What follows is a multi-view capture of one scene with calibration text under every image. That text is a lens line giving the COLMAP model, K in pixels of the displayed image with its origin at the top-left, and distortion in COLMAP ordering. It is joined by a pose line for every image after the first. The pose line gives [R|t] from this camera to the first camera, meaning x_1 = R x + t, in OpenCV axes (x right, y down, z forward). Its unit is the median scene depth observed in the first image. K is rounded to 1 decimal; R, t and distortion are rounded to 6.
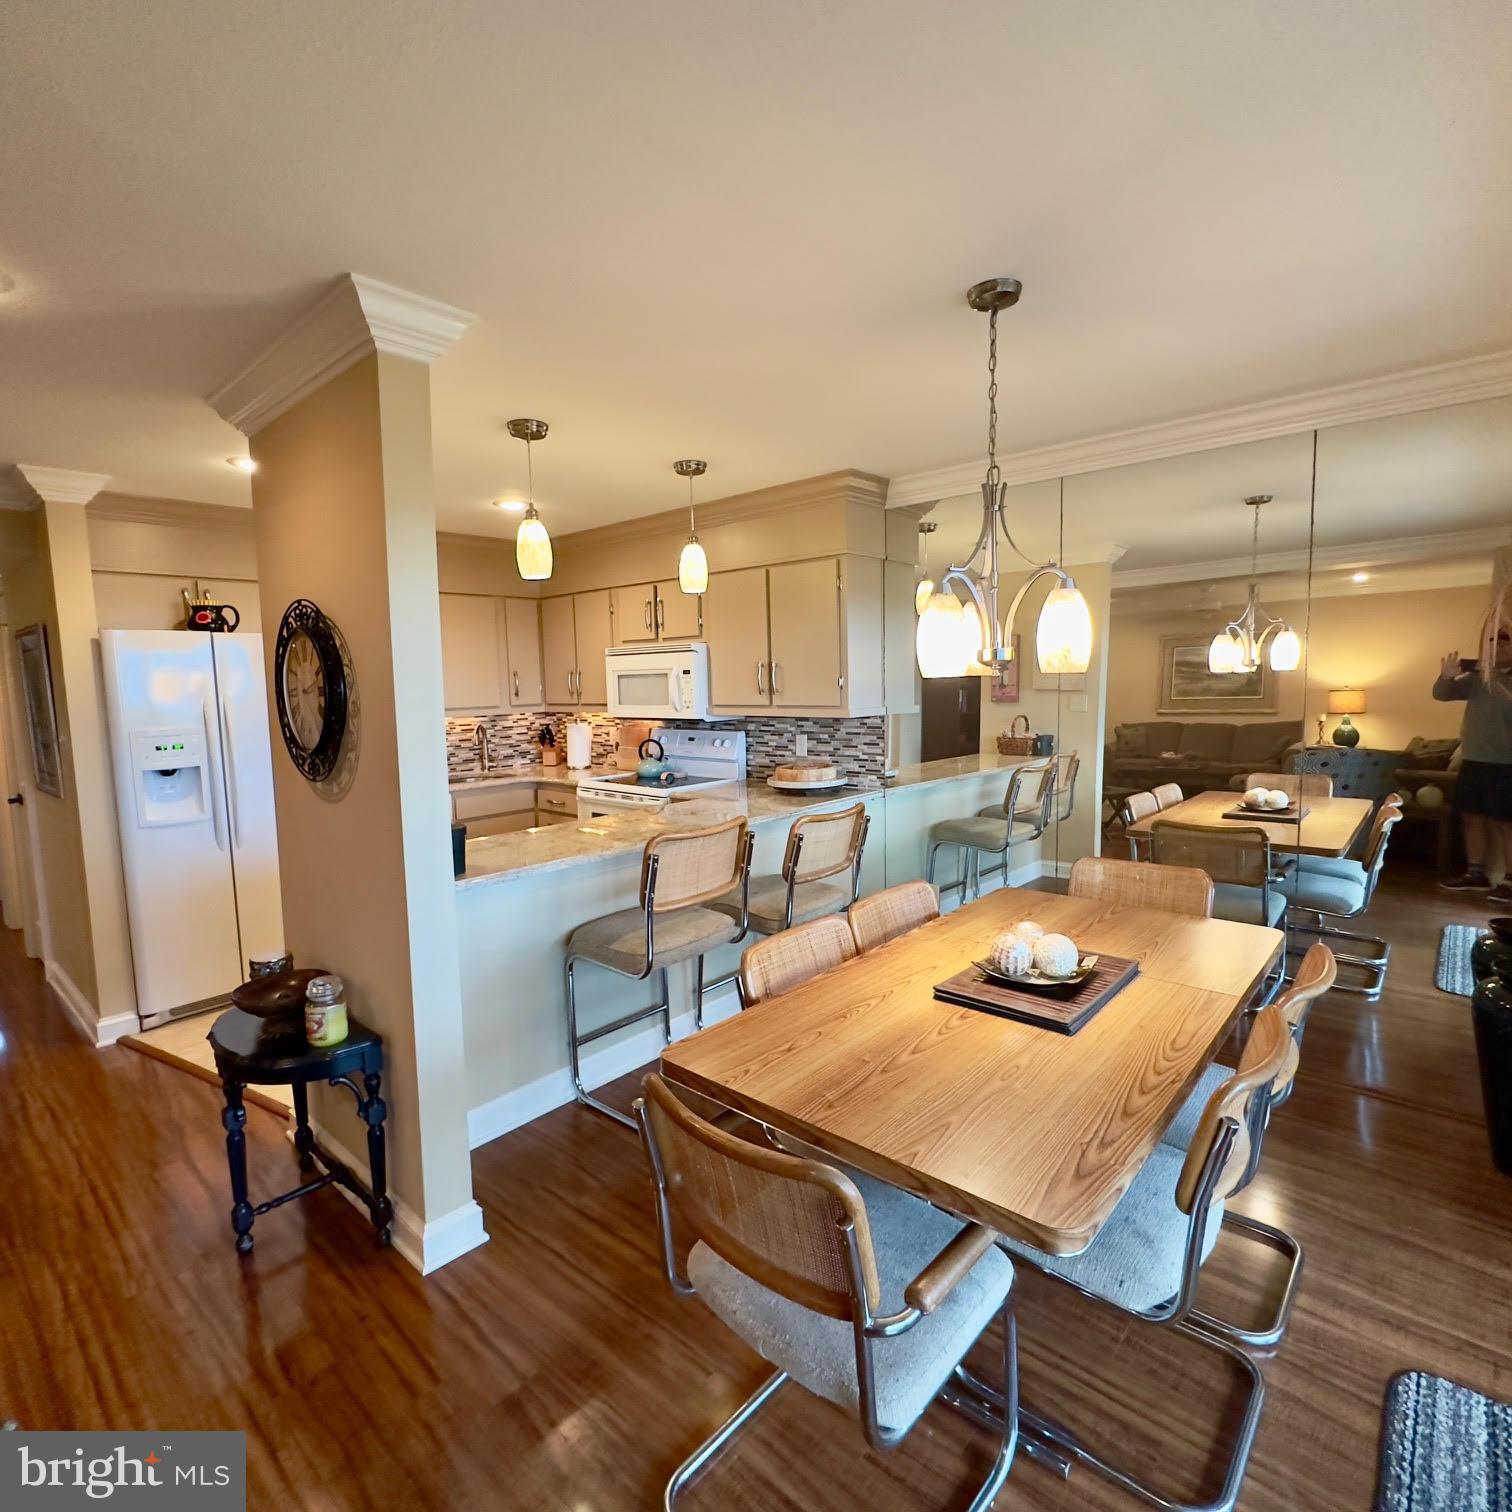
lens RADIAL K [[803.6, 0, 752.9], [0, 803.6, 760.3], [0, 0, 1]] dist [0.001392, 0.001237]
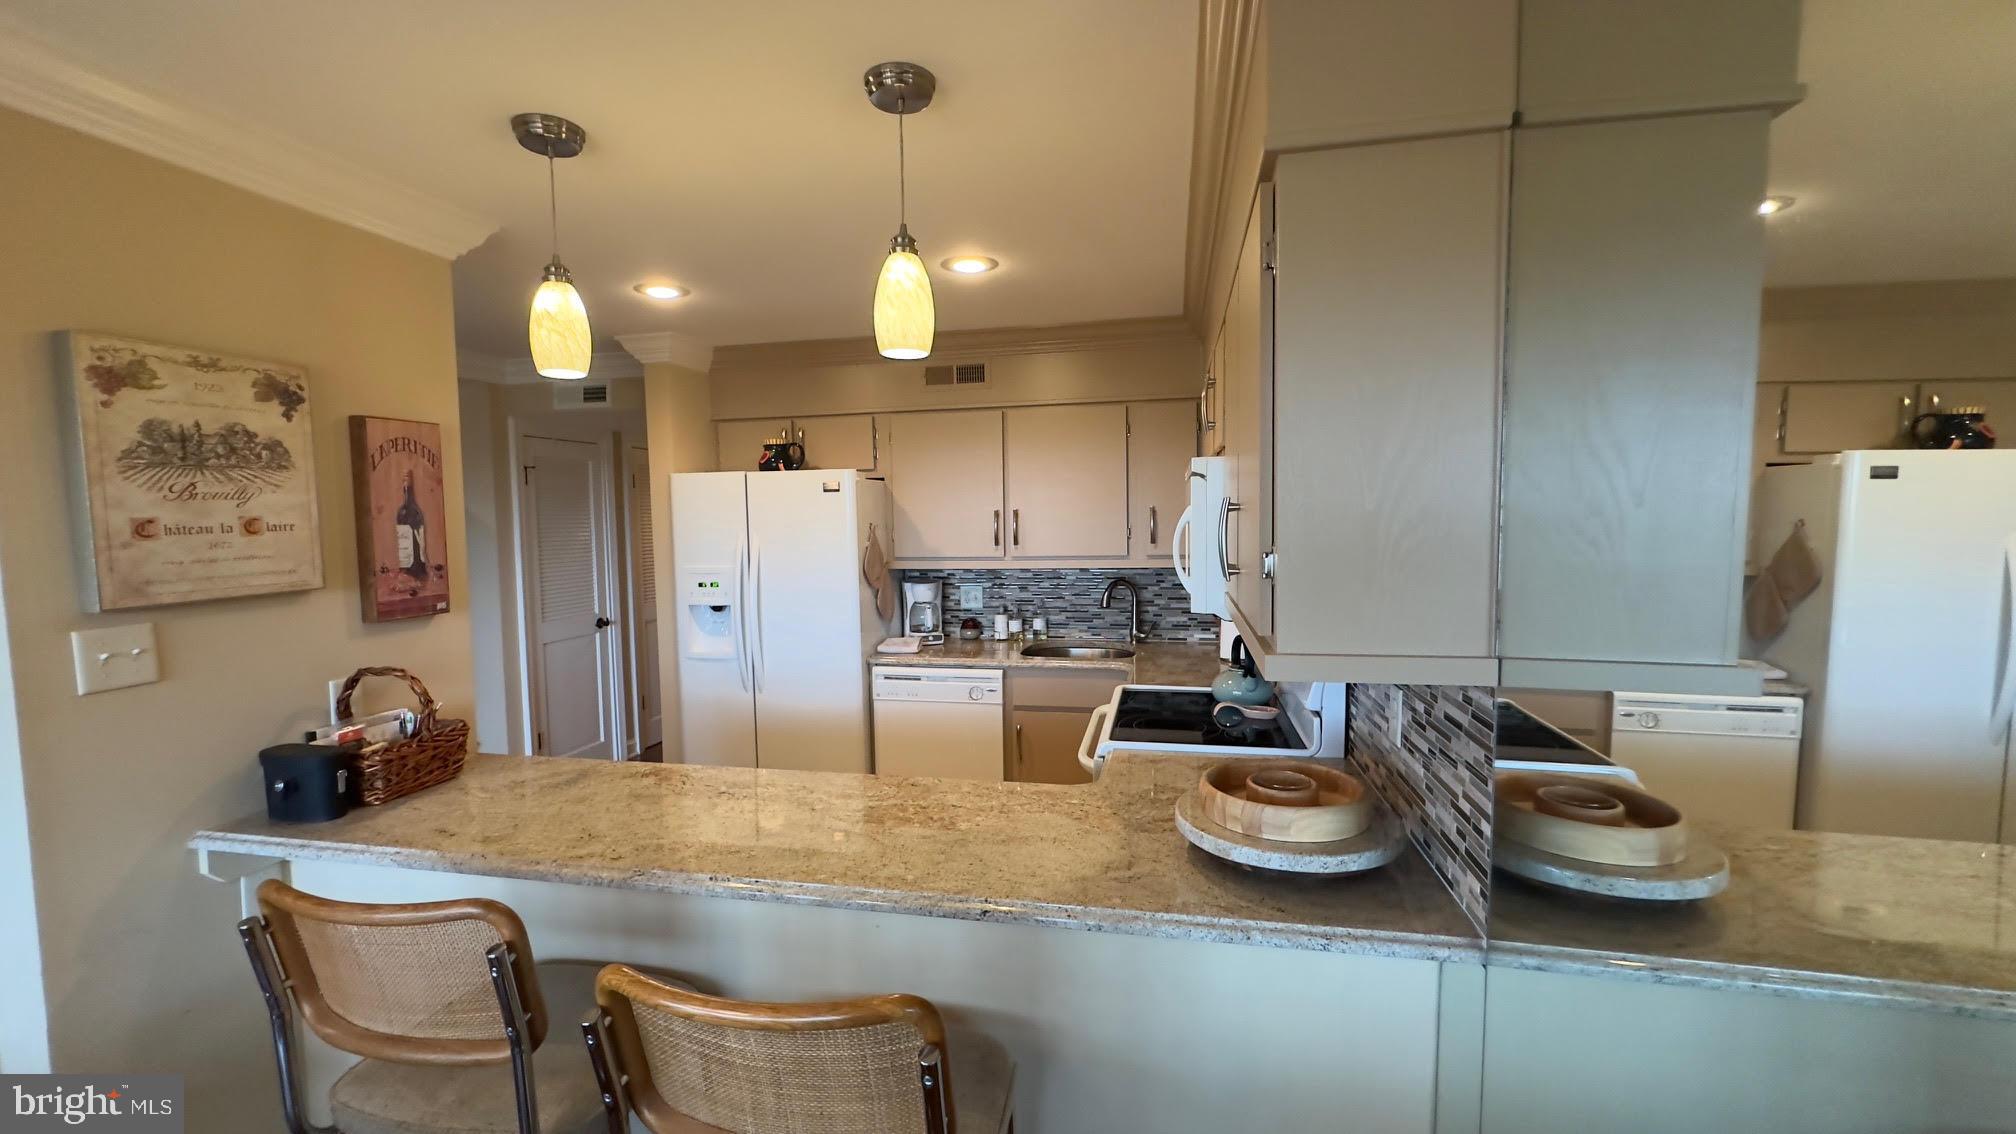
lens RADIAL K [[807.4, 0, 1003.4], [0, 807.4, 576.3], [0, 0, 1]] dist [0.001012, 0.000578]
pose [[0.502288, 0.081728, -0.860829, 0.279267], [-0.086297, 0.995291, 0.044141, -0.081629], [0.860383, 0.052116, 0.506976, 0.617921]]
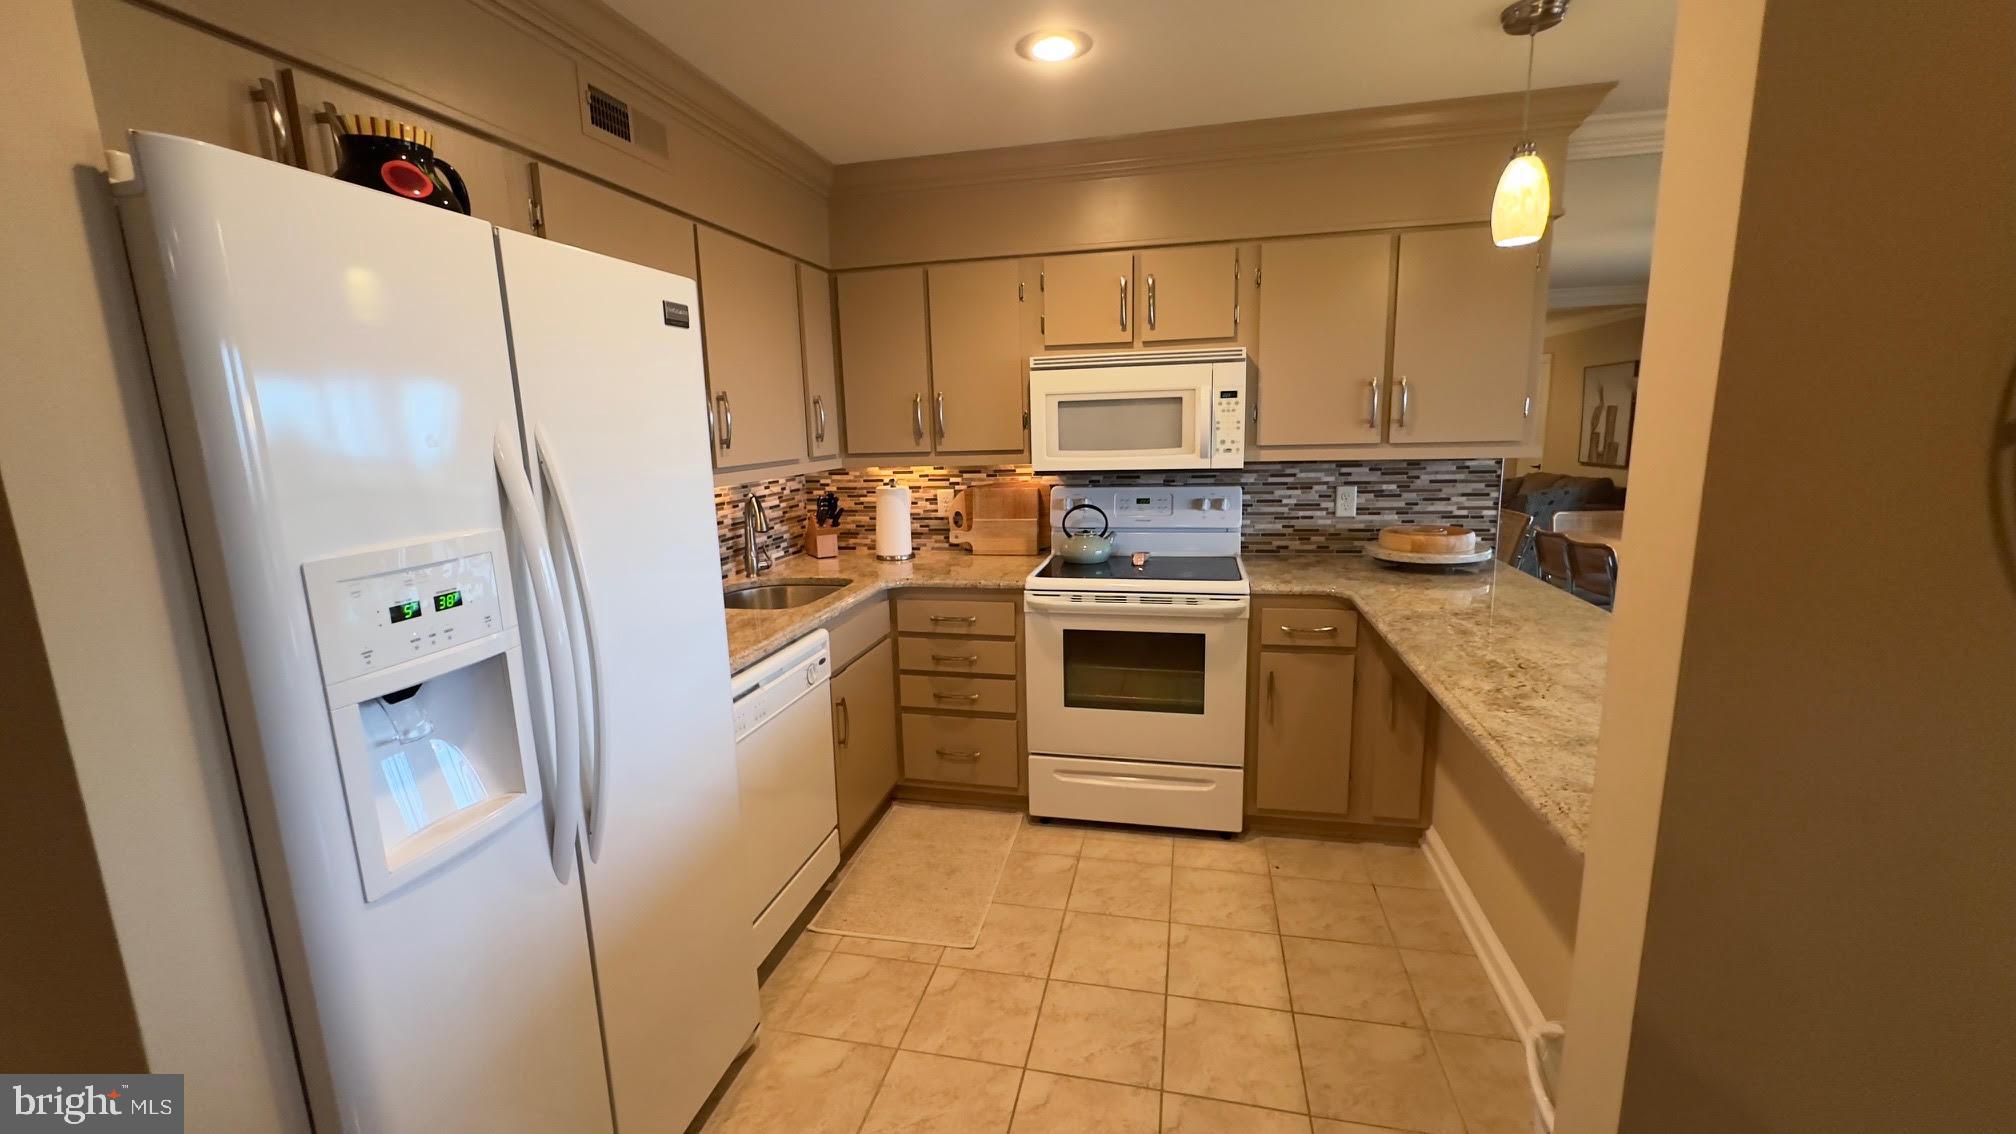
lens RADIAL K [[807.4, 0, 1014.1], [0, 807.4, 564.7], [0, 0, 1]] dist [0.001012, 0.000578]
pose [[0.870486, -0.085560, 0.484700, -0.527161], [0.056464, 0.995633, 0.074346, -0.031274], [-0.488944, -0.037350, 0.871515, 0.496204]]
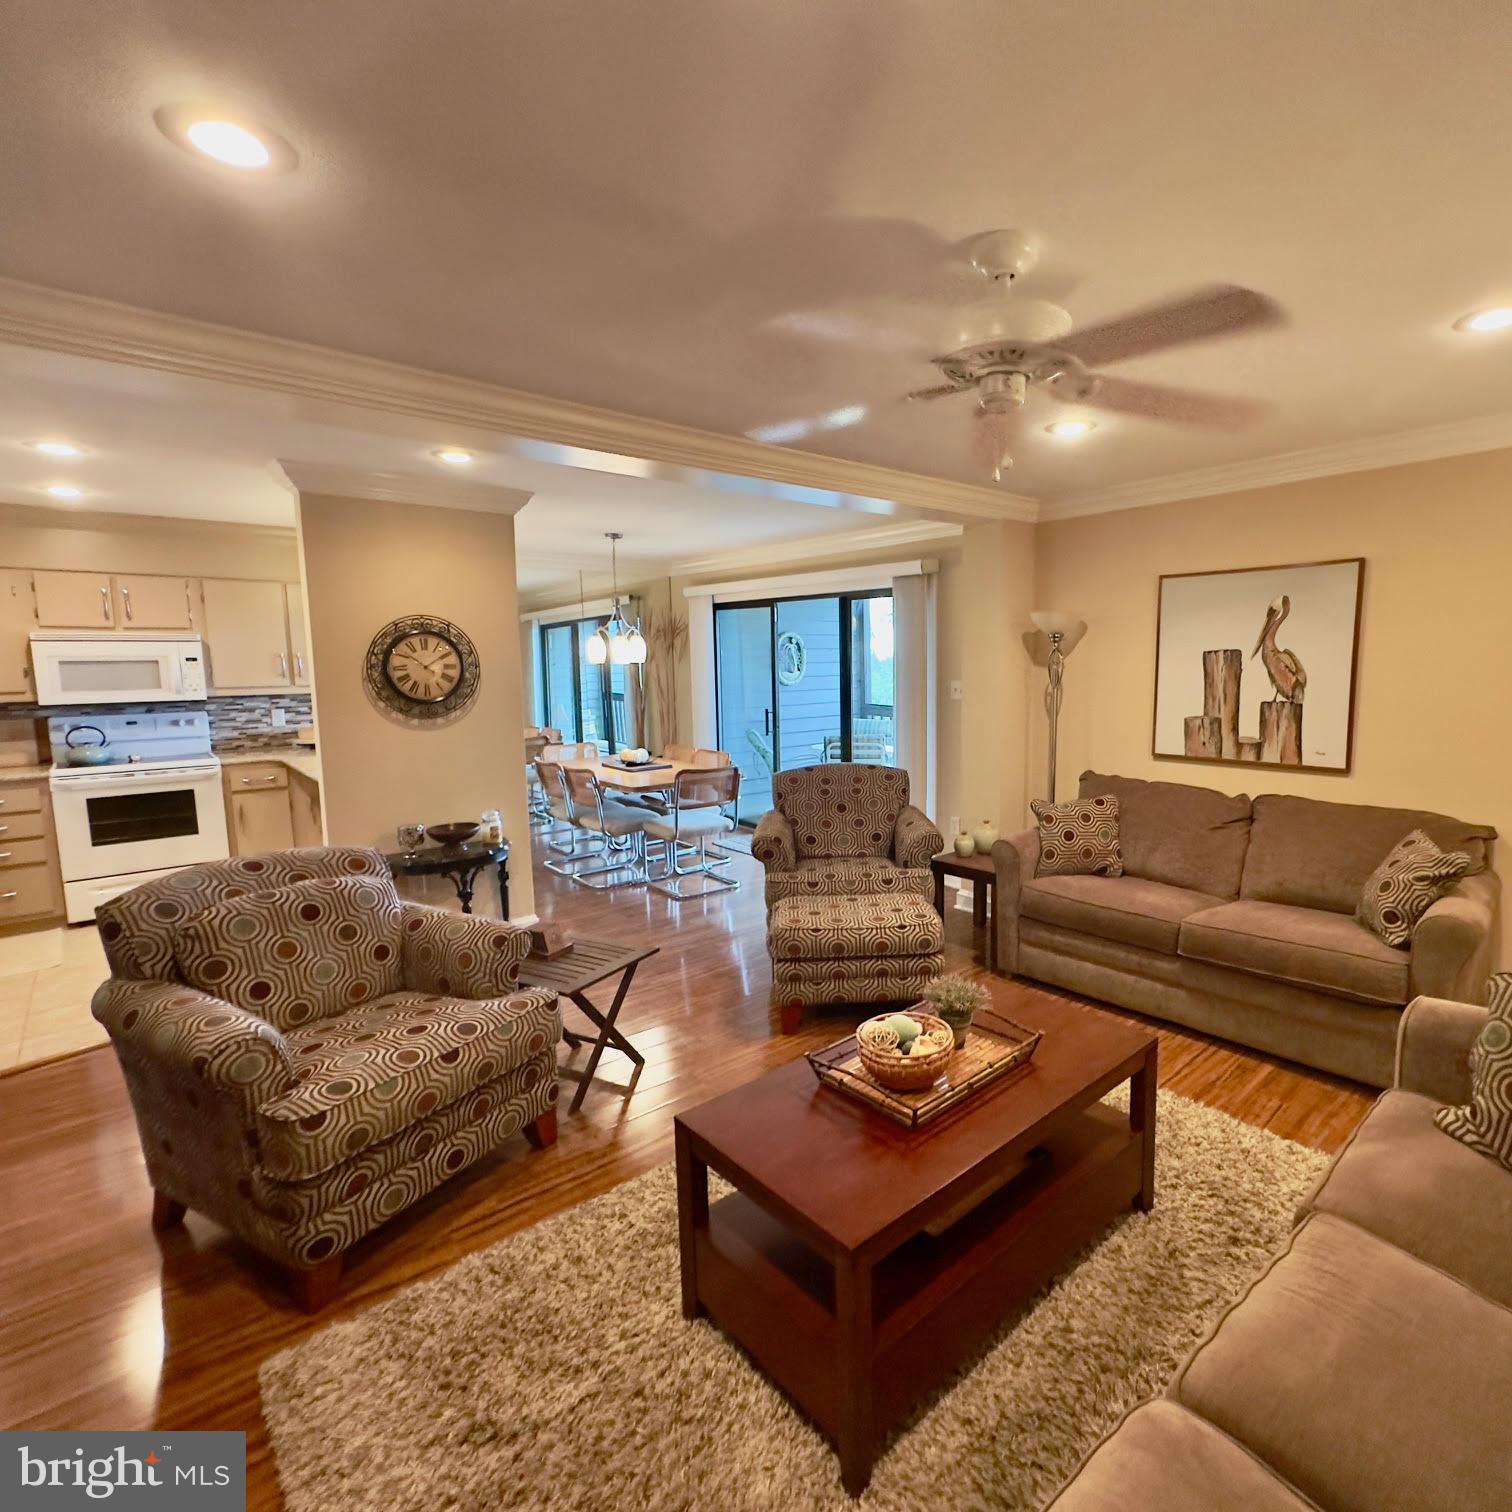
lens RADIAL K [[807.3, 0, 856.7], [0, 807.3, 757.9], [0, 0, 1]] dist [0.000657, -0.000928]
pose [[0.093438, -0.101448, 0.990443, -1.105215], [0.108786, 0.989879, 0.091127, 0.027377], [-0.989664, 0.099232, 0.103529, -0.051837]]
